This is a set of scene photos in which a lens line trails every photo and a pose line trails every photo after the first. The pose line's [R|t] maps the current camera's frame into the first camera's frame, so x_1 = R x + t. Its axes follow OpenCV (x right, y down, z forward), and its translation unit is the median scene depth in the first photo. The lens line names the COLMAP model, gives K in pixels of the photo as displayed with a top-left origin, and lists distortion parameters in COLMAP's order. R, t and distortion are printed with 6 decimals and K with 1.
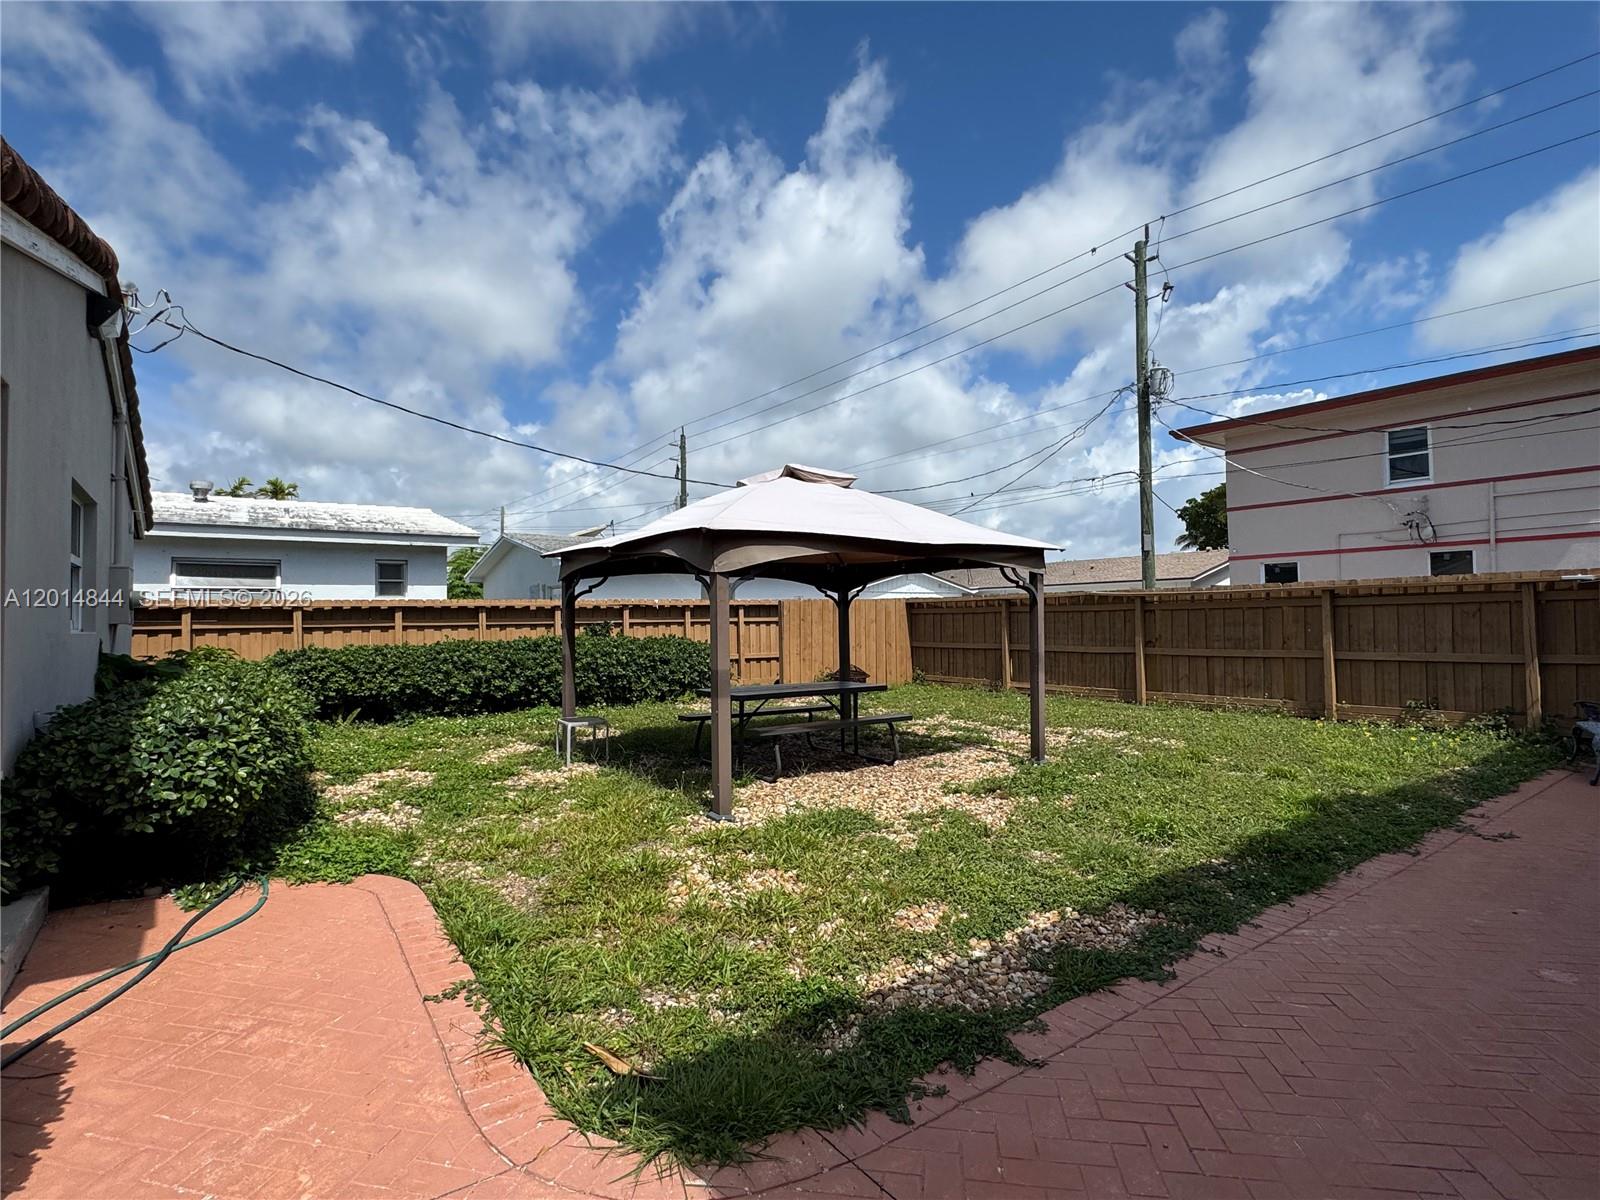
lens RADIAL K [[792.0, 0, 801.0], [0, 792.0, 596.5], [0, 0, 1]] dist [-0.001562, -0.000369]
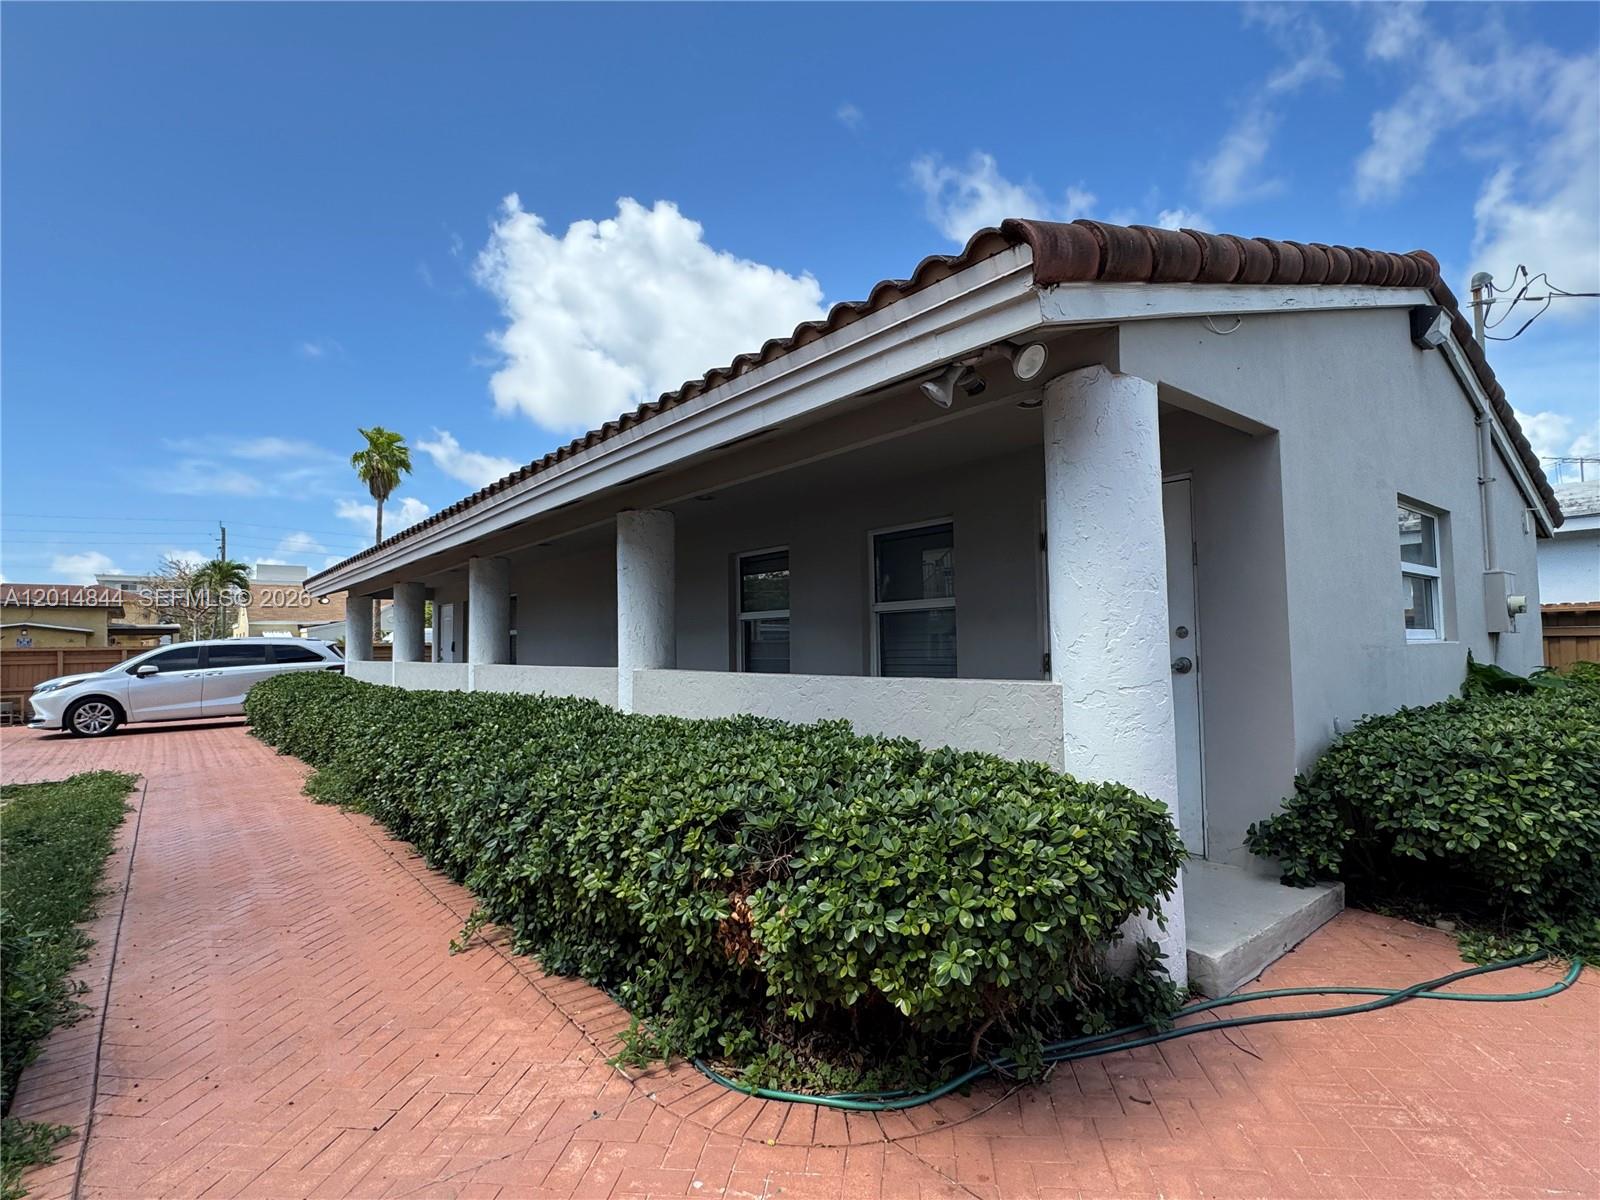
lens RADIAL K [[792.0, 0, 801.0], [0, 792.0, 596.5], [0, 0, 1]] dist [-0.001562, -0.000369]
pose [[0.040295, -0.047815, -0.998043, 0.101989], [0.046540, 0.997860, -0.045927, -0.005889], [0.998103, -0.044598, 0.042434, 0.232152]]
